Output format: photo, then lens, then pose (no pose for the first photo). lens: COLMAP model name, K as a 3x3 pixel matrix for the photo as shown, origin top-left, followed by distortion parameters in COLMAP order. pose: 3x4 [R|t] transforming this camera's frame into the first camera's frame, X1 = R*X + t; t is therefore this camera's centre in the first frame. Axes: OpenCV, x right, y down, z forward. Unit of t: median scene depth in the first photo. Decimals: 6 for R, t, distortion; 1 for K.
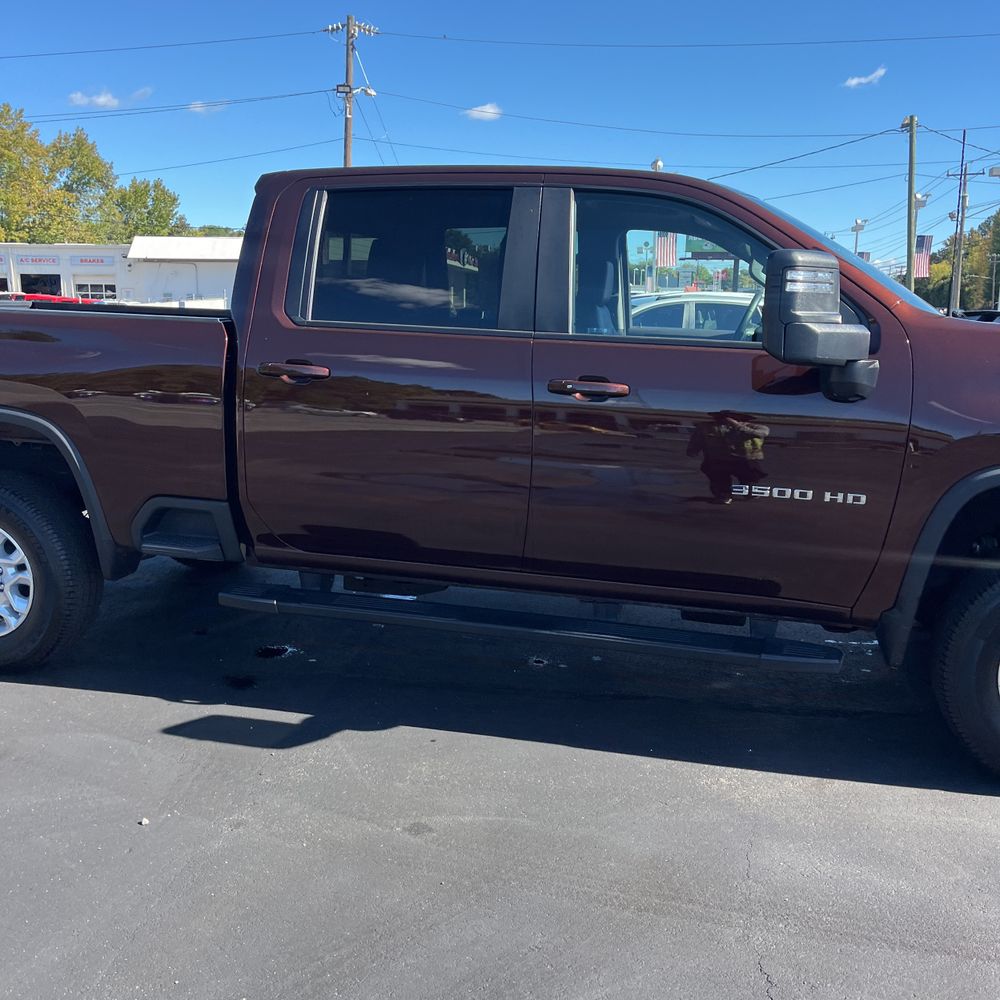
lens RADIAL K [[1027.9, 0, 498.9], [0, 1027.9, 504.7], [0, 0, 1]] dist [0.014490, 0.000697]
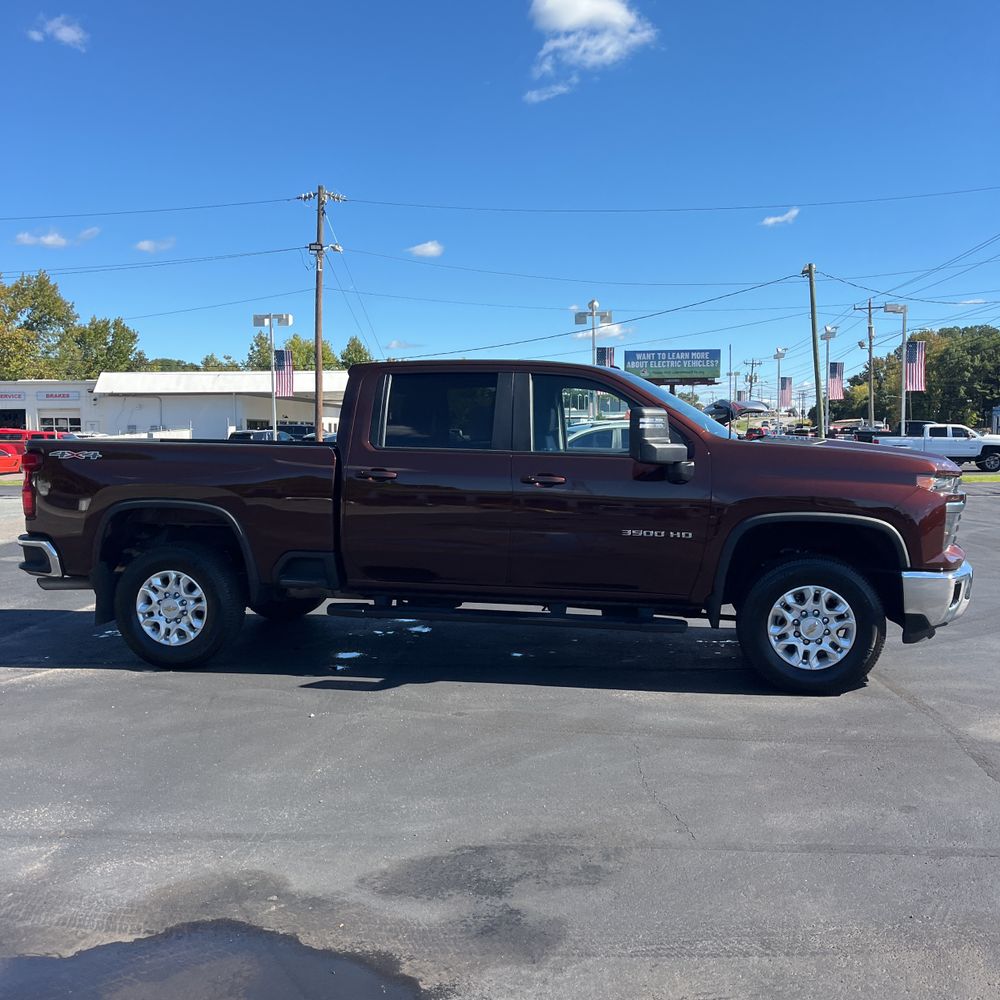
lens RADIAL K [[1011.0, 0, 499.0], [0, 1011.0, 483.8], [0, 0, 1]] dist [0.010250, 0.035810]
pose [[0.998627, -0.020360, 0.048258, -0.055400], [0.026820, 0.990174, -0.137244, 0.097622], [-0.044989, 0.138350, 0.989361, -0.550816]]
